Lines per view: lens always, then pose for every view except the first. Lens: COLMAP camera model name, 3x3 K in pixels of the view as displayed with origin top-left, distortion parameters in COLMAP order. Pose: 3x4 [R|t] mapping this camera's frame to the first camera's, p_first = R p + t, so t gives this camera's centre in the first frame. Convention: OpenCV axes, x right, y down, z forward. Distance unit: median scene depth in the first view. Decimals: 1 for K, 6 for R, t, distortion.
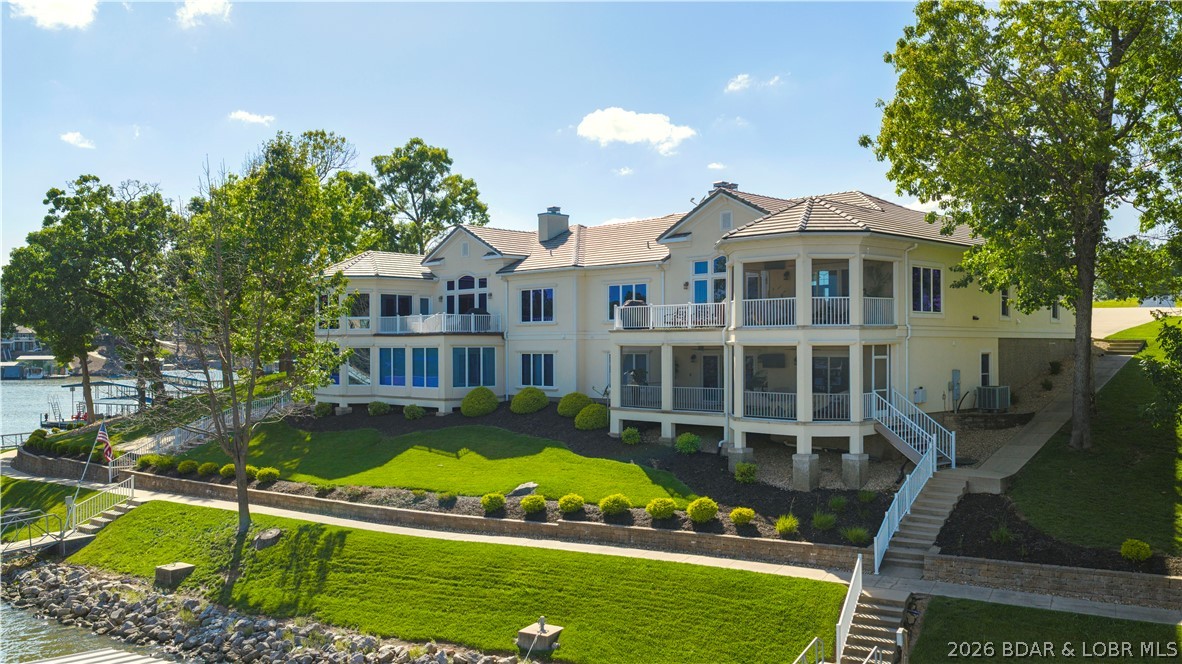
lens RADIAL K [[976.5, 0, 592.7], [0, 976.5, 343.6], [0, 0, 1]] dist [0.030417, -0.009741]
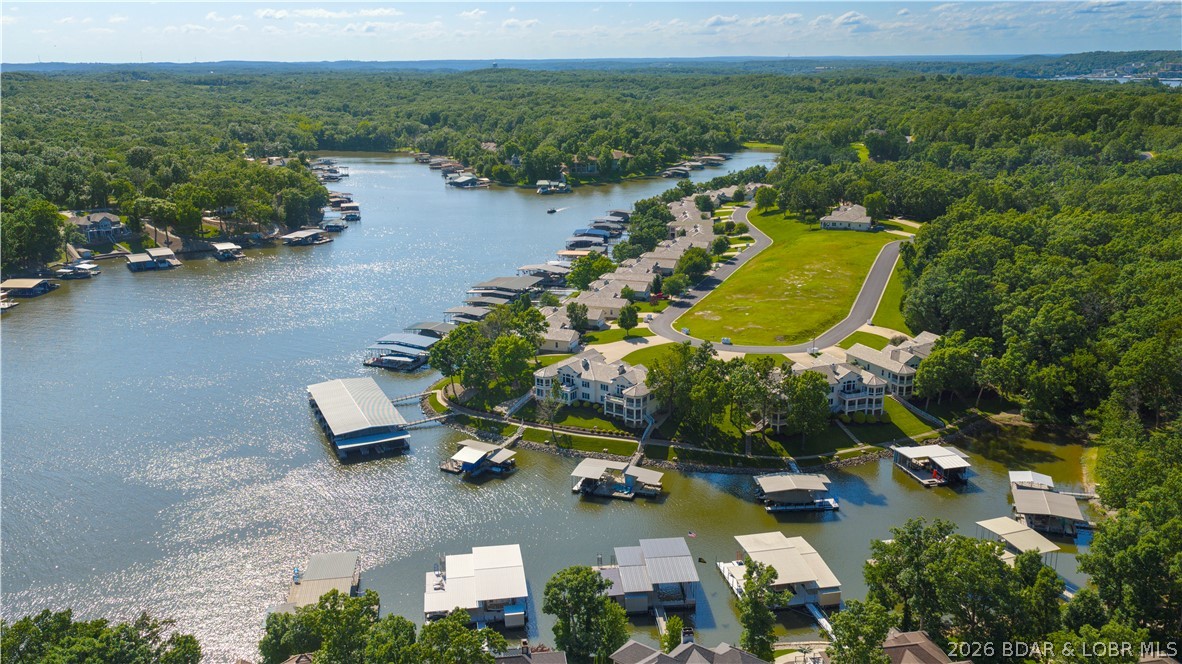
lens RADIAL K [[976.5, 0, 592.7], [0, 976.5, 343.6], [0, 0, 1]] dist [0.030417, -0.009741]
pose [[0.985936, -0.055701, 0.157565, -1.010324], [0.009003, 0.959156, 0.282734, -2.098500], [-0.166878, -0.277339, 0.946168, -4.747221]]
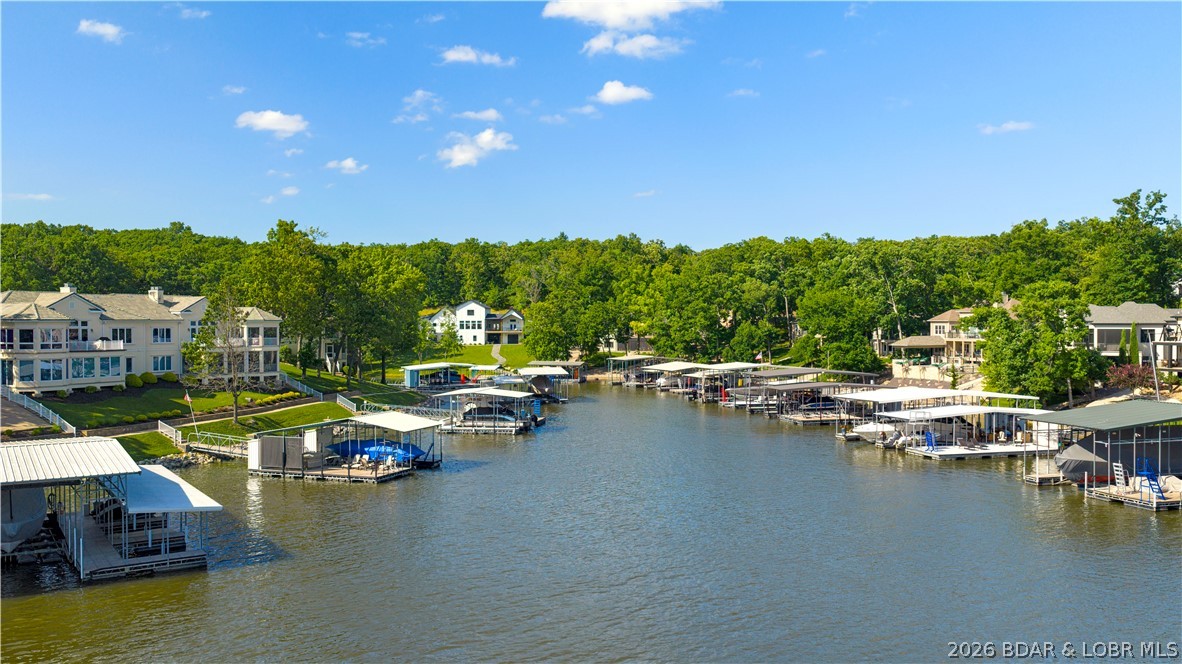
lens RADIAL K [[976.5, 0, 592.7], [0, 976.5, 343.6], [0, 0, 1]] dist [0.030417, -0.009741]
pose [[-0.313113, -0.018896, 0.949528, -2.944181], [-0.003101, 0.999817, 0.018874, -0.079571], [-0.949711, 0.002965, -0.313114, 0.829783]]
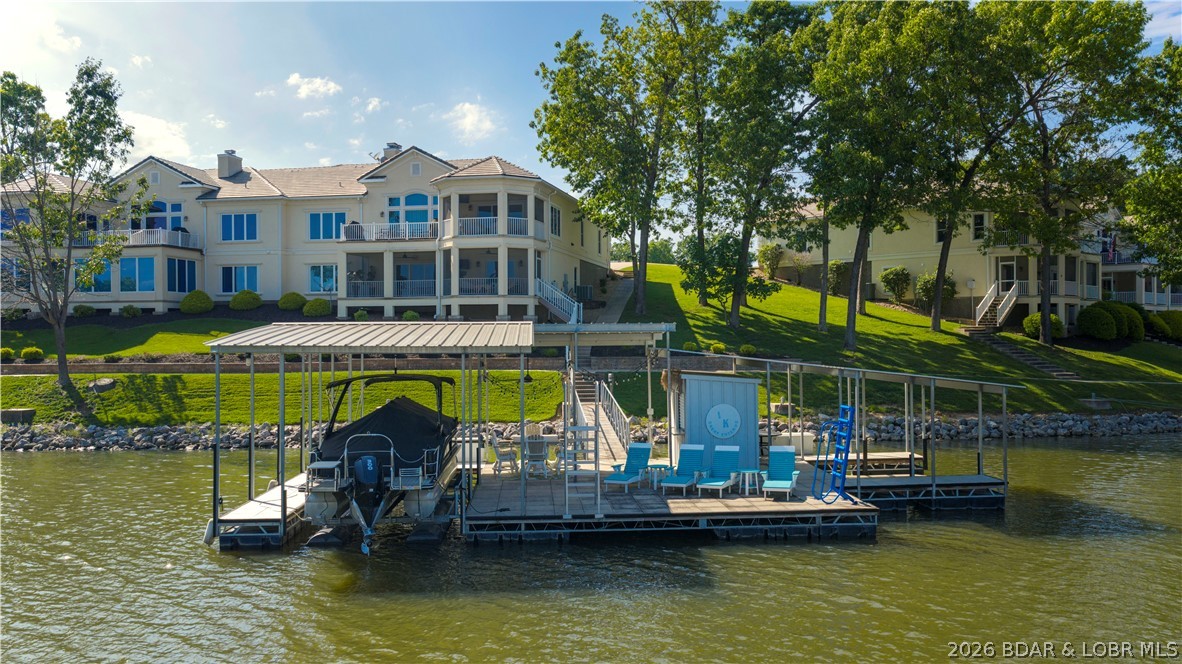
lens RADIAL K [[976.5, 0, 592.7], [0, 976.5, 343.6], [0, 0, 1]] dist [0.030417, -0.009741]
pose [[0.842182, -0.003277, 0.539184, -0.419052], [-0.000174, 0.999980, 0.006349, 0.119913], [-0.539193, -0.005441, 0.842164, -0.340416]]
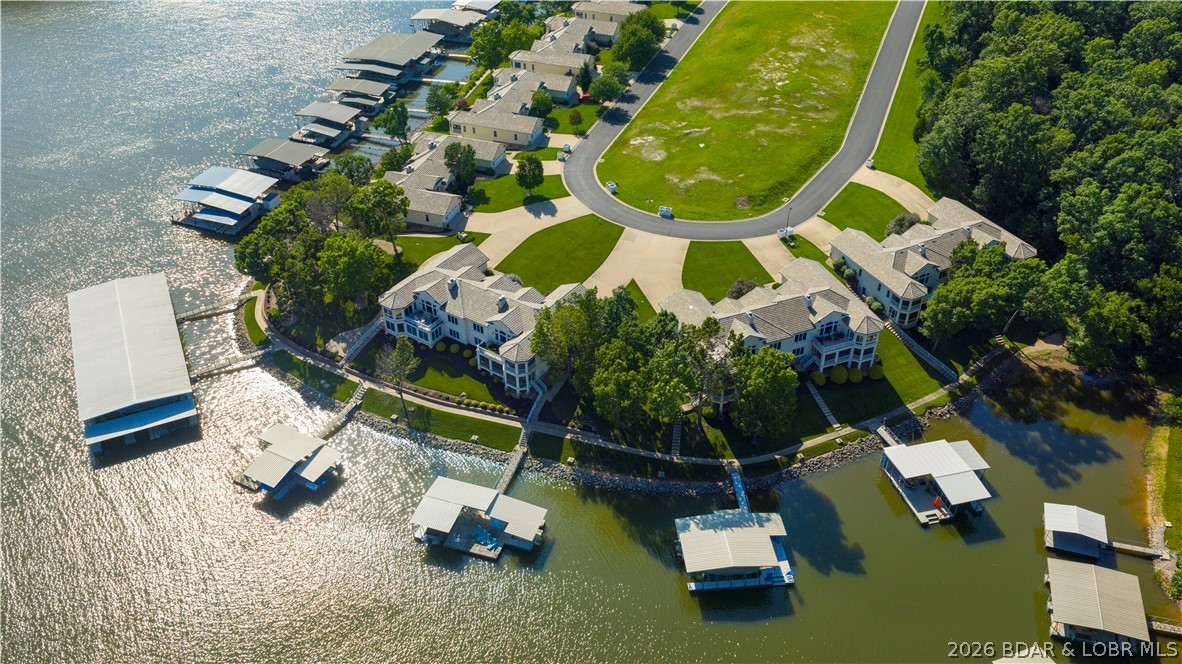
lens RADIAL K [[976.5, 0, 592.7], [0, 976.5, 343.6], [0, 0, 1]] dist [0.030417, -0.009741]
pose [[0.983273, -0.115962, 0.140455, -0.079513], [0.005037, 0.788158, 0.615452, -2.682457], [-0.182070, -0.604449, 0.775559, -2.410827]]
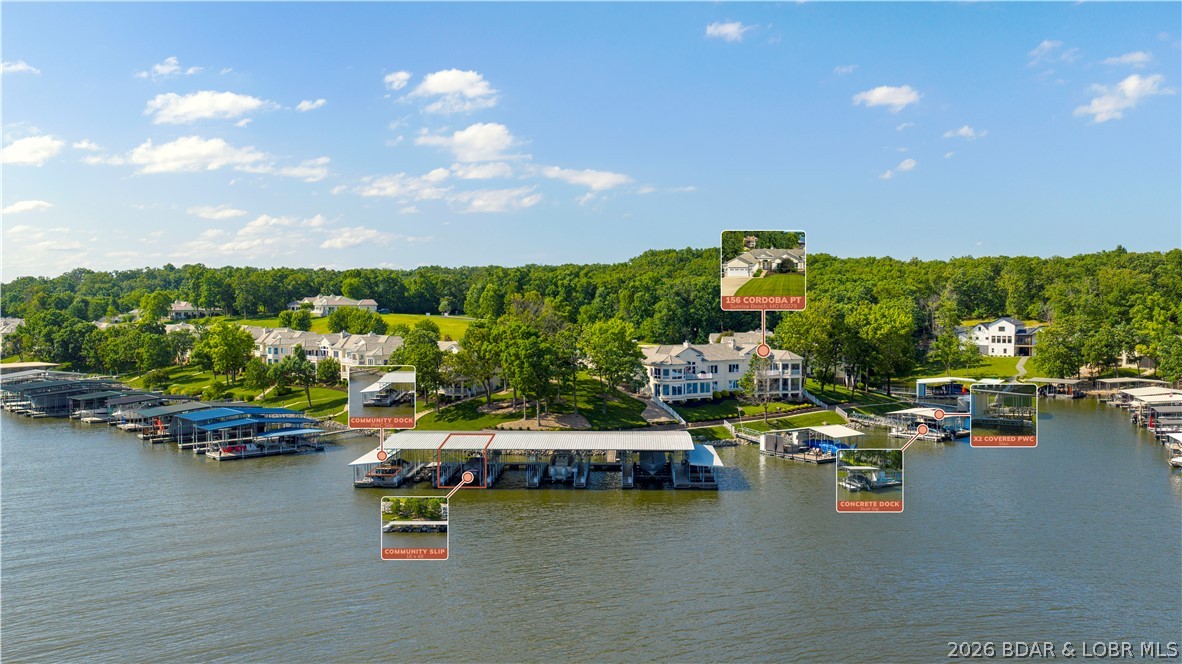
lens RADIAL K [[976.5, 0, 592.7], [0, 976.5, 343.6], [0, 0, 1]] dist [0.030417, -0.009741]
pose [[0.293483, -0.042671, 0.955011, -4.733088], [-0.001417, 0.998983, 0.045072, -0.382810], [-0.955963, -0.014581, 0.293124, 0.373099]]
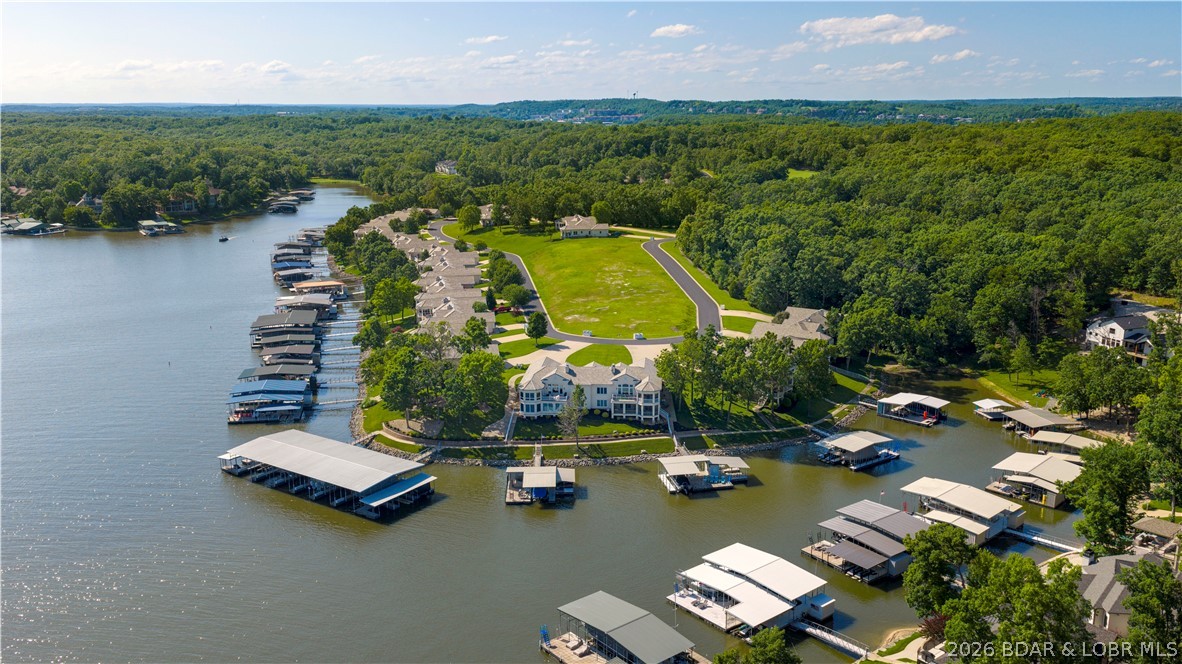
lens RADIAL K [[976.5, 0, 592.7], [0, 976.5, 343.6], [0, 0, 1]] dist [0.030417, -0.009741]
pose [[0.758026, -0.159726, 0.632364, -3.681844], [0.003011, 0.970397, 0.241498, -1.745243], [-0.652218, -0.181158, 0.736067, -3.133055]]
